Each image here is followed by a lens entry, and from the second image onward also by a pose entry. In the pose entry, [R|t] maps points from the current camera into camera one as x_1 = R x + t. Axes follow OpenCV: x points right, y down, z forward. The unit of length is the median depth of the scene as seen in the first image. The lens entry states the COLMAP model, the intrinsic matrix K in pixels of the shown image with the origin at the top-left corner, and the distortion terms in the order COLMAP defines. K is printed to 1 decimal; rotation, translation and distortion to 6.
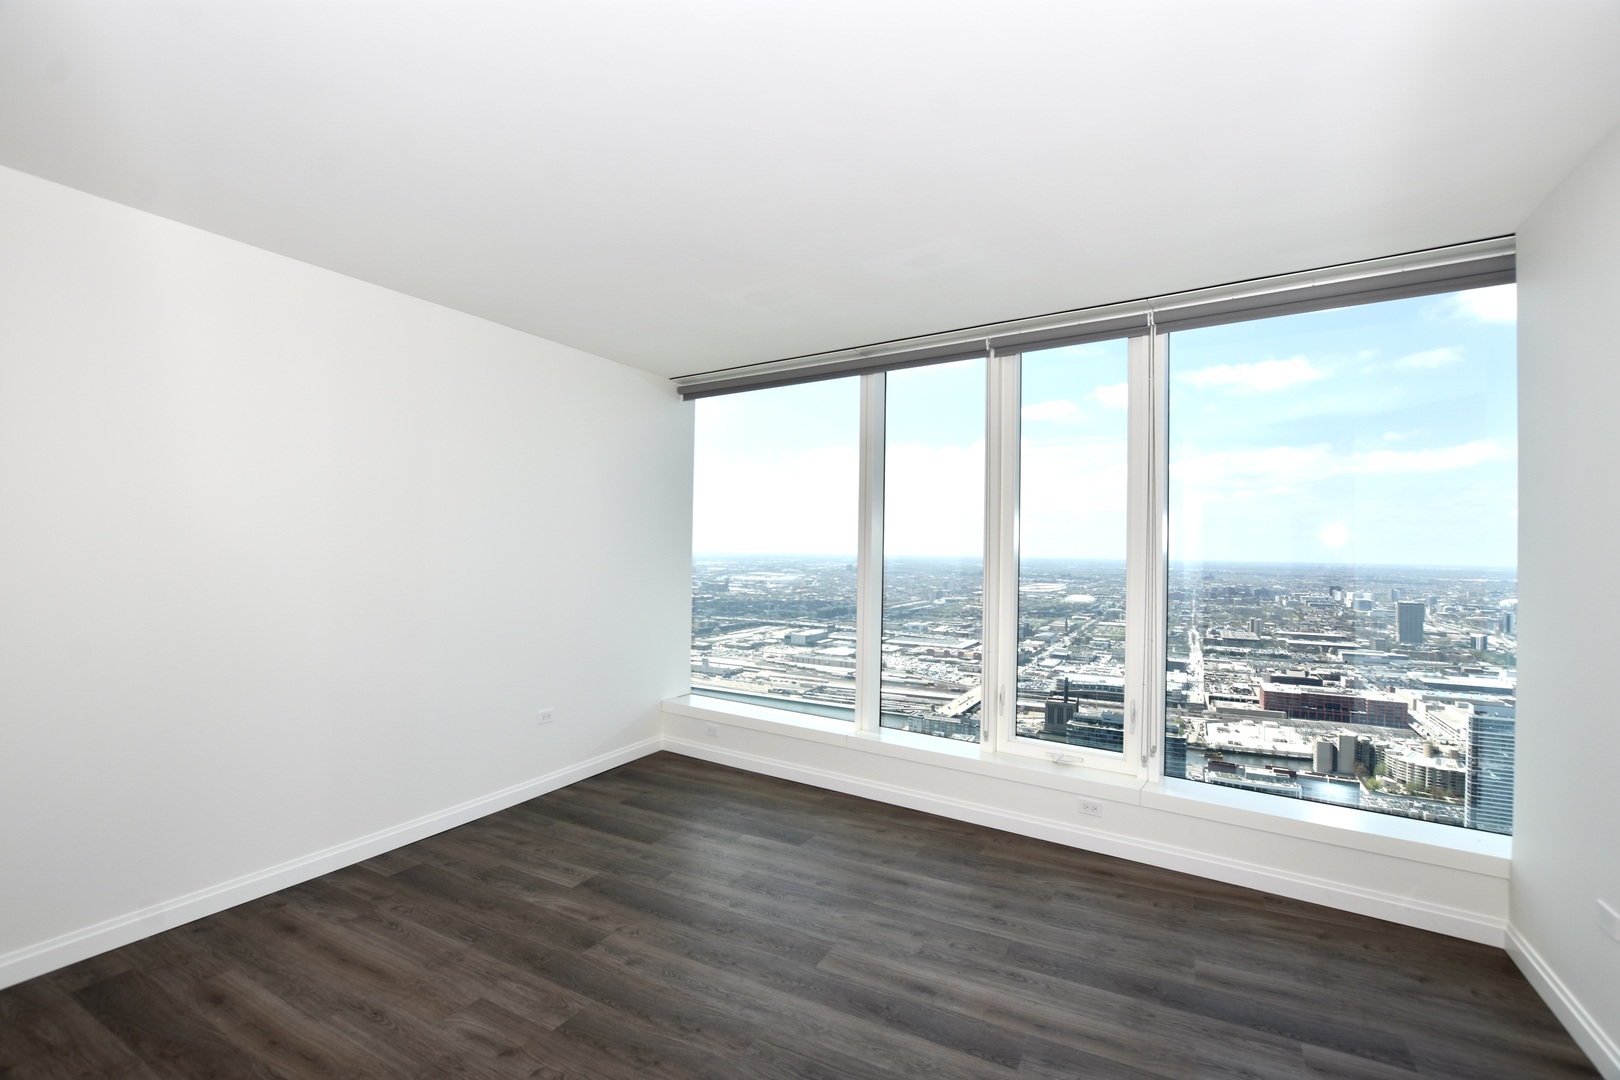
lens RADIAL K [[710.1, 0, 813.3], [0, 710.1, 518.9], [0, 0, 1]] dist [-0.029946, 0.000585]
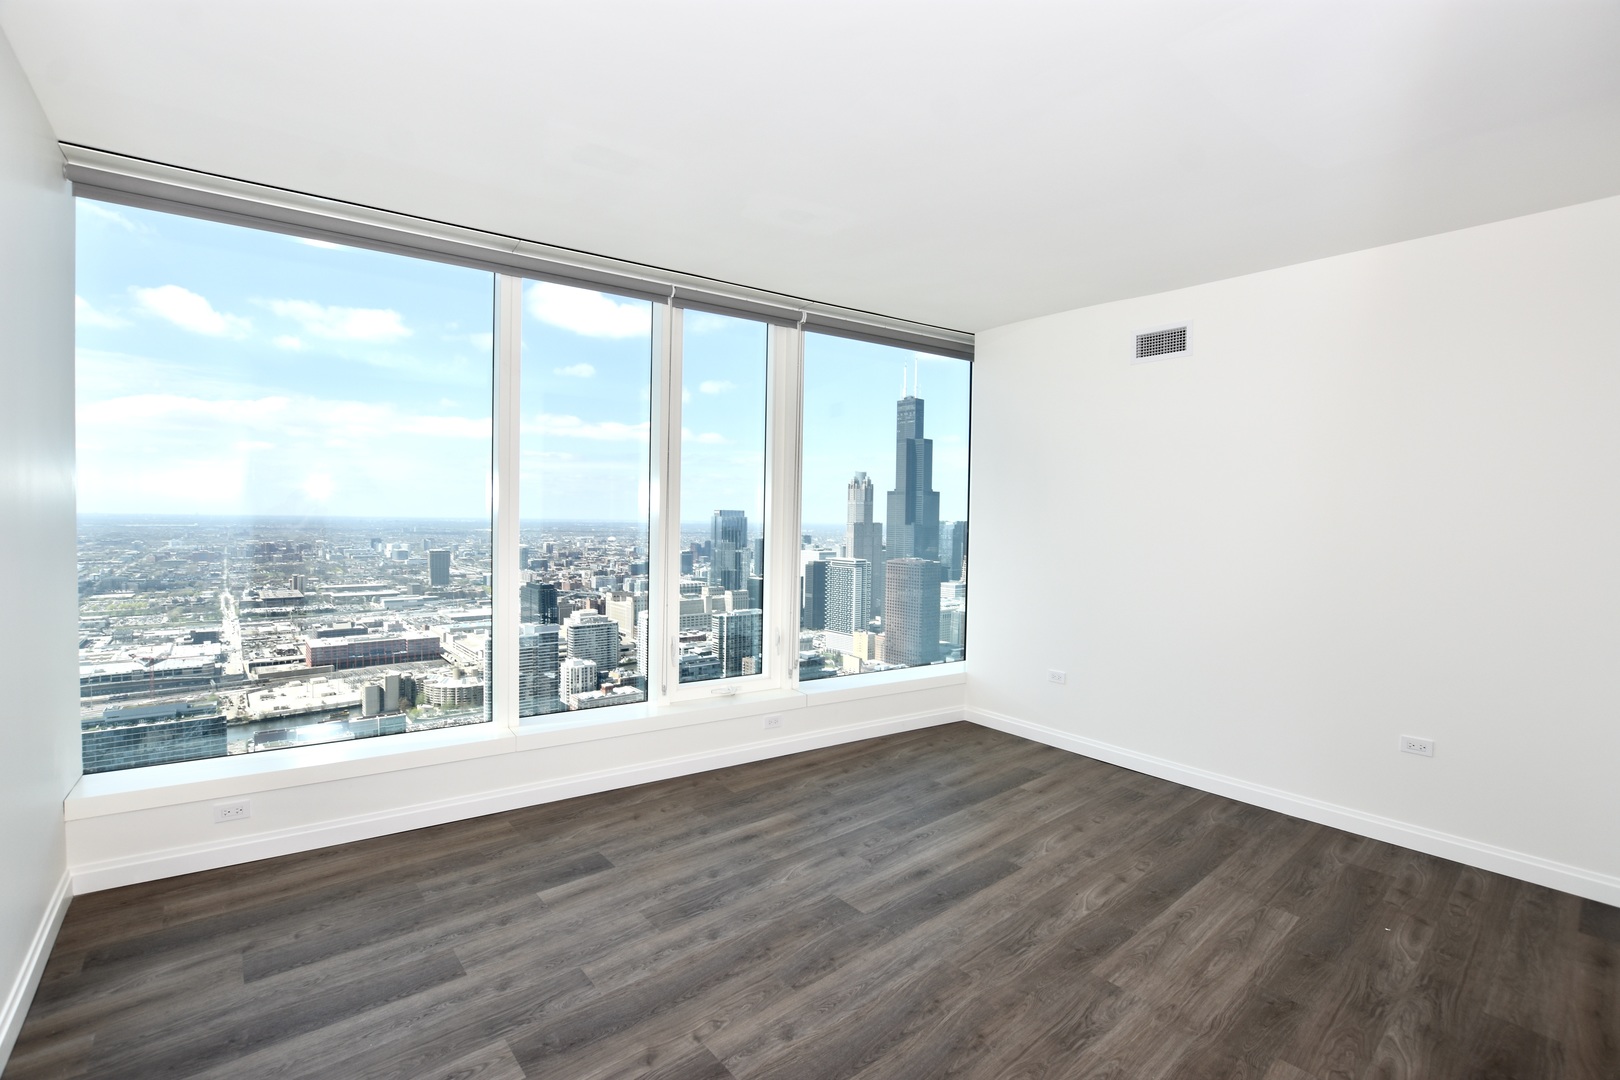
lens RADIAL K [[713.6, 0, 813.5], [0, 713.6, 536.4], [0, 0, 1]] dist [-0.026189, 0.000095]
pose [[0.364993, -0.034393, 0.930375, -0.832429], [-0.050237, 0.997134, 0.056569, 0.034942], [-0.929654, -0.067386, 0.362219, 0.636756]]
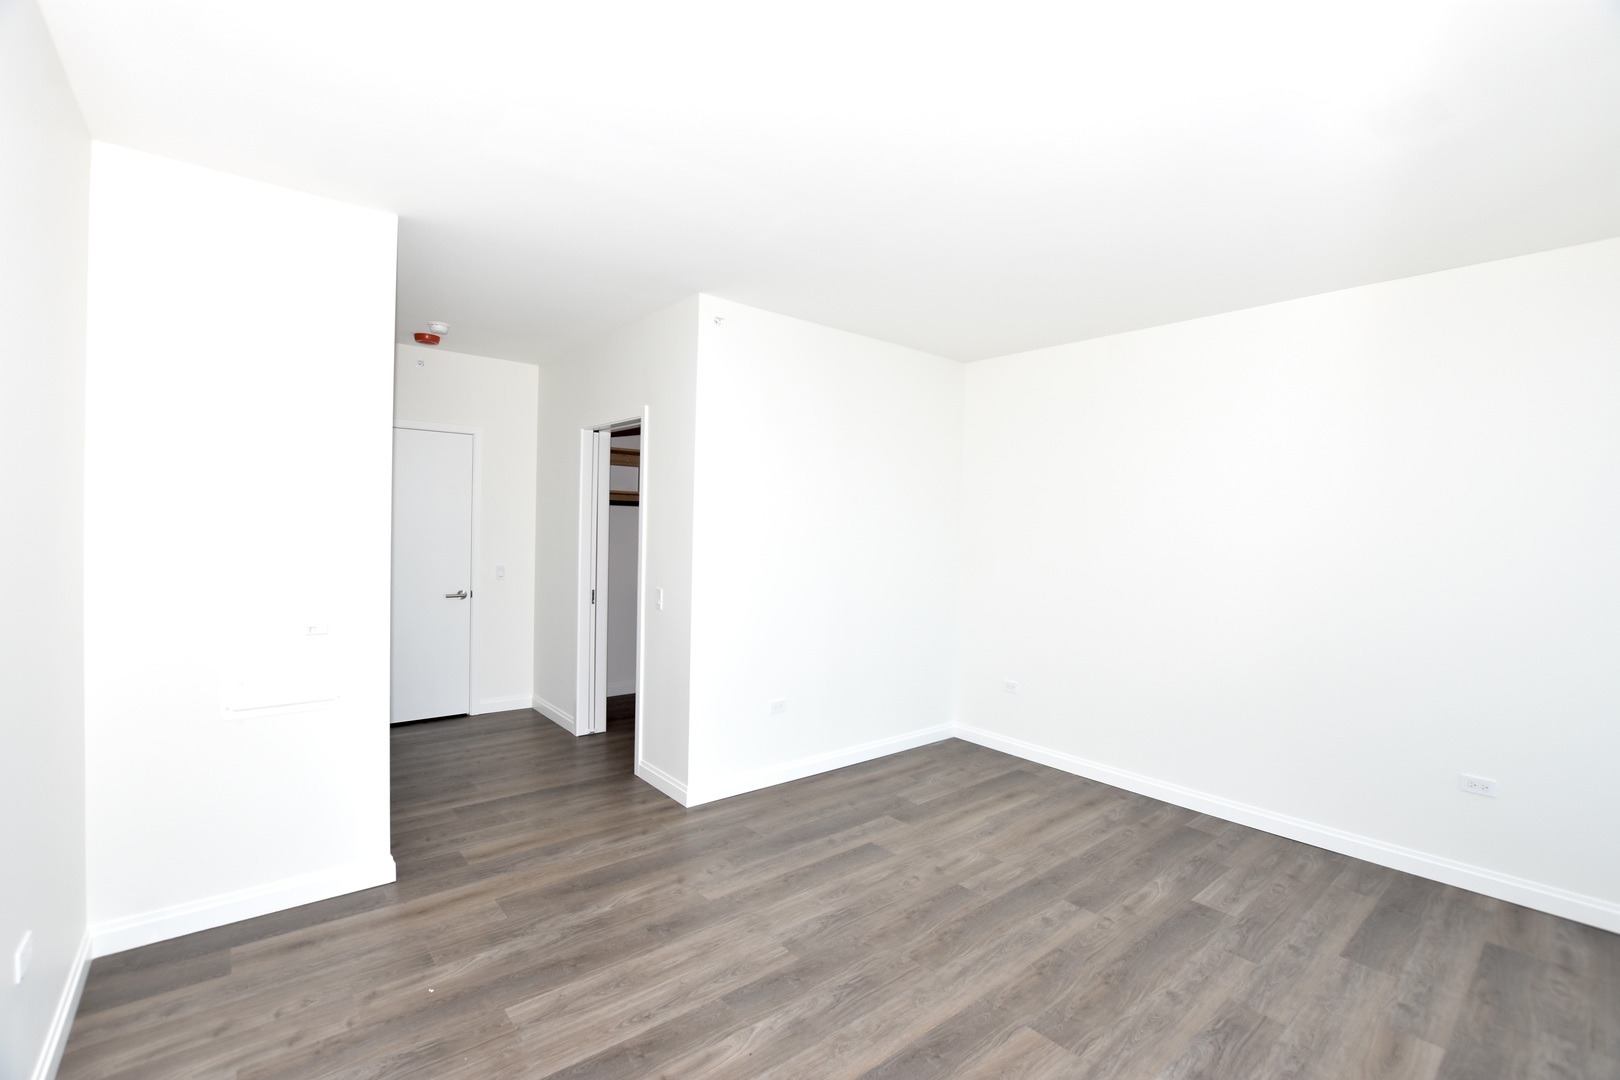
lens RADIAL K [[713.6, 0, 813.5], [0, 713.6, 536.4], [0, 0, 1]] dist [-0.026189, 0.000095]
pose [[-0.368555, -0.010618, -0.929545, 0.781958], [0.007674, 0.999866, -0.014464, 0.045875], [0.929574, -0.012464, -0.368424, 0.938644]]
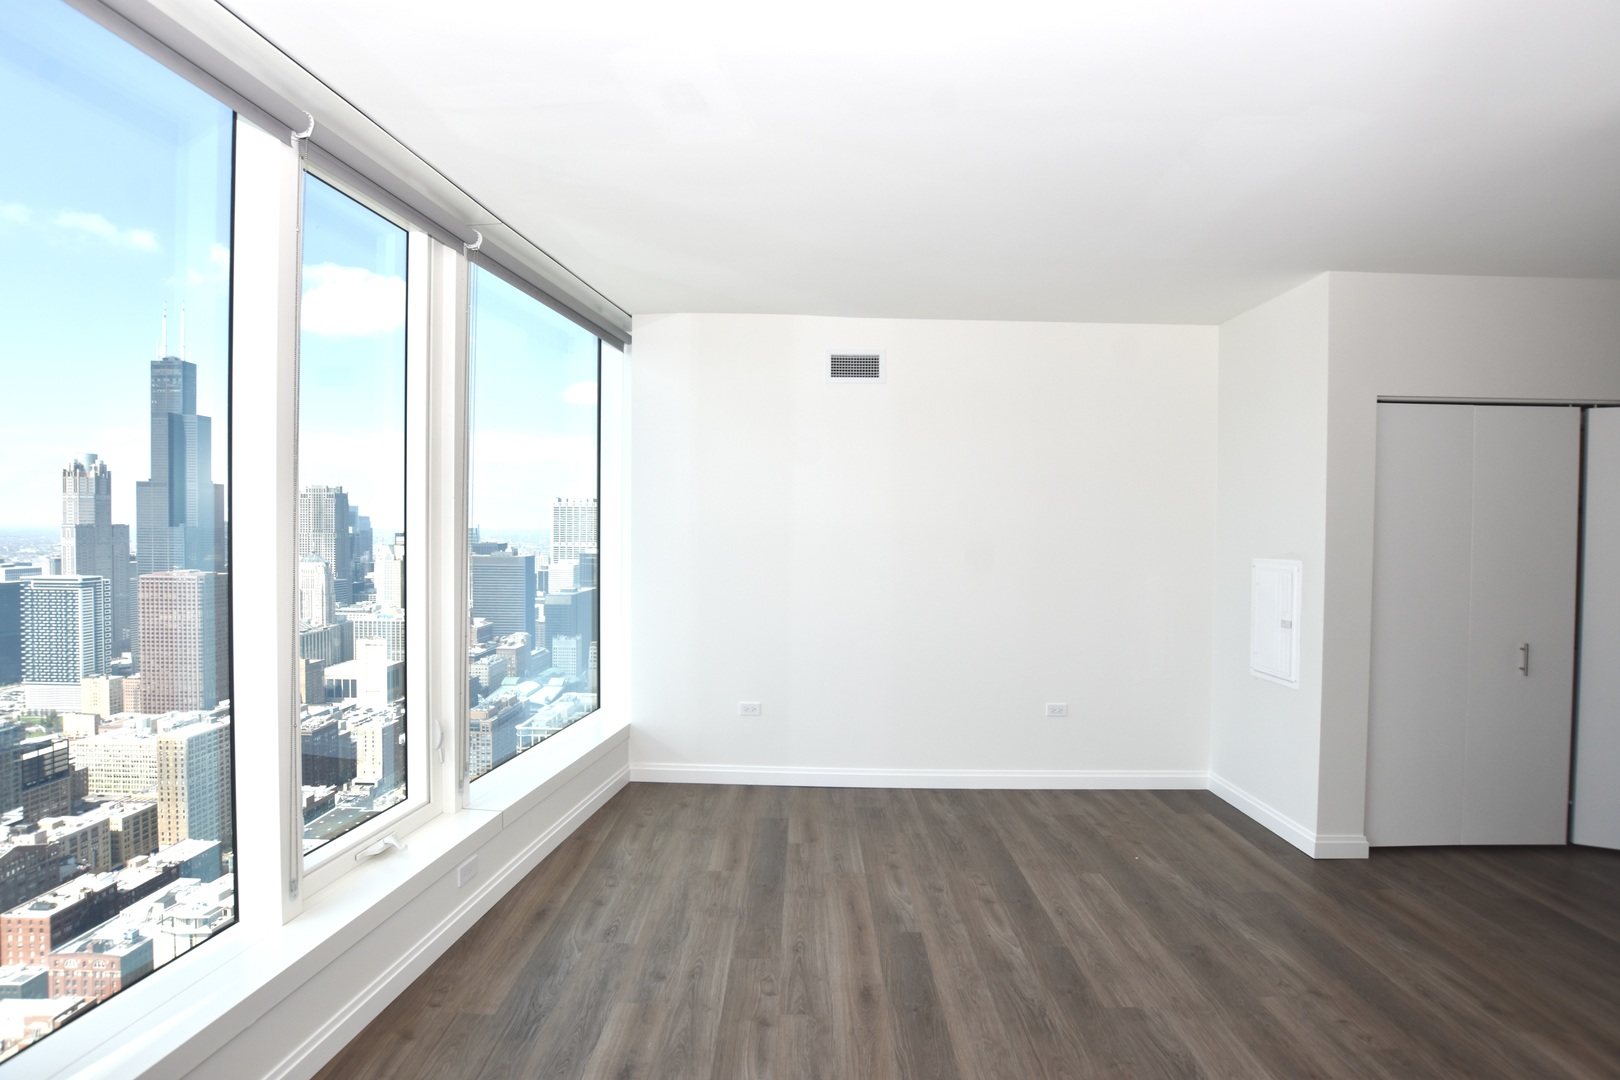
lens RADIAL K [[718.6, 0, 813.9], [0, 718.6, 540.2], [0, 0, 1]] dist [-0.034724, 0.004800]
pose [[-0.479750, -0.038873, 0.876543, -0.521134], [-0.055184, 0.998377, 0.014073, 0.034666], [-0.875668, -0.041620, -0.481117, 1.280917]]
